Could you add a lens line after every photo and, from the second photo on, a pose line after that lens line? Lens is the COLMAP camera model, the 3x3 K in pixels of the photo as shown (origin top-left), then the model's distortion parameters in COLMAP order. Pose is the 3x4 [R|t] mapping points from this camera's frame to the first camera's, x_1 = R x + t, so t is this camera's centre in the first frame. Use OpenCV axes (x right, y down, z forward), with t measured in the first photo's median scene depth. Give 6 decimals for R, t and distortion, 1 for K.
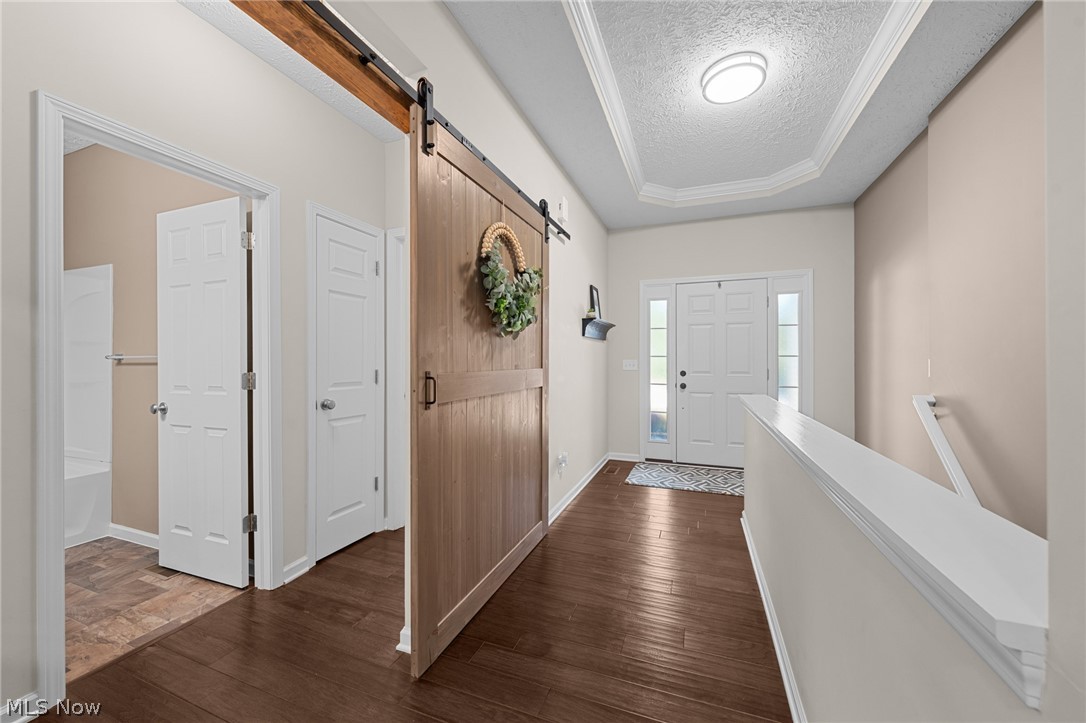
lens RADIAL K [[403.3, 0, 543.0], [0, 403.3, 361.5], [0, 0, 1]] dist [-0.000237, 0.000220]
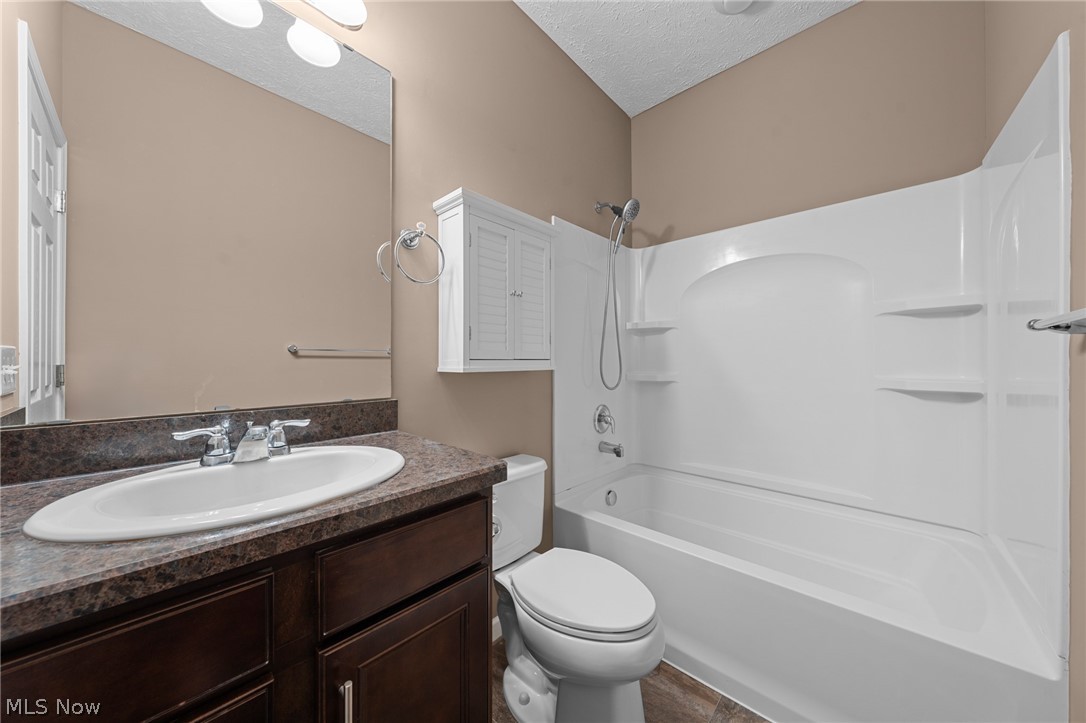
lens RADIAL K [[364.4, 0, 543.0], [0, 364.4, 361.5], [0, 0, 1]] dist [0.000429, 0.000061]
pose [[-0.356239, -0.002352, -0.934392, -0.788405], [0.000905, 0.999995, -0.002862, 0.022064], [0.934394, -0.001866, -0.356235, 0.863459]]
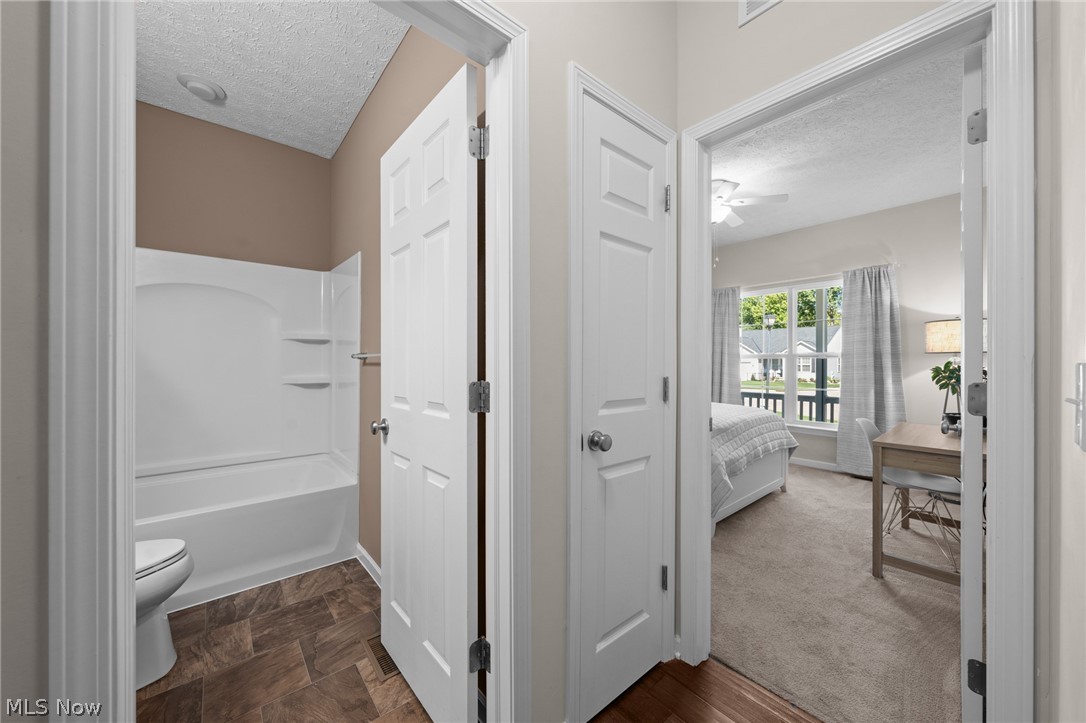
lens RADIAL K [[393.5, 0, 543.0], [0, 393.5, 361.5], [0, 0, 1]] dist [-0.001189, -0.000044]
pose [[0.878849, 0.003125, -0.477090, -0.361042], [-0.004117, 0.999991, -0.001033, 0.000157], [0.477083, 0.002872, 0.878854, 0.517052]]
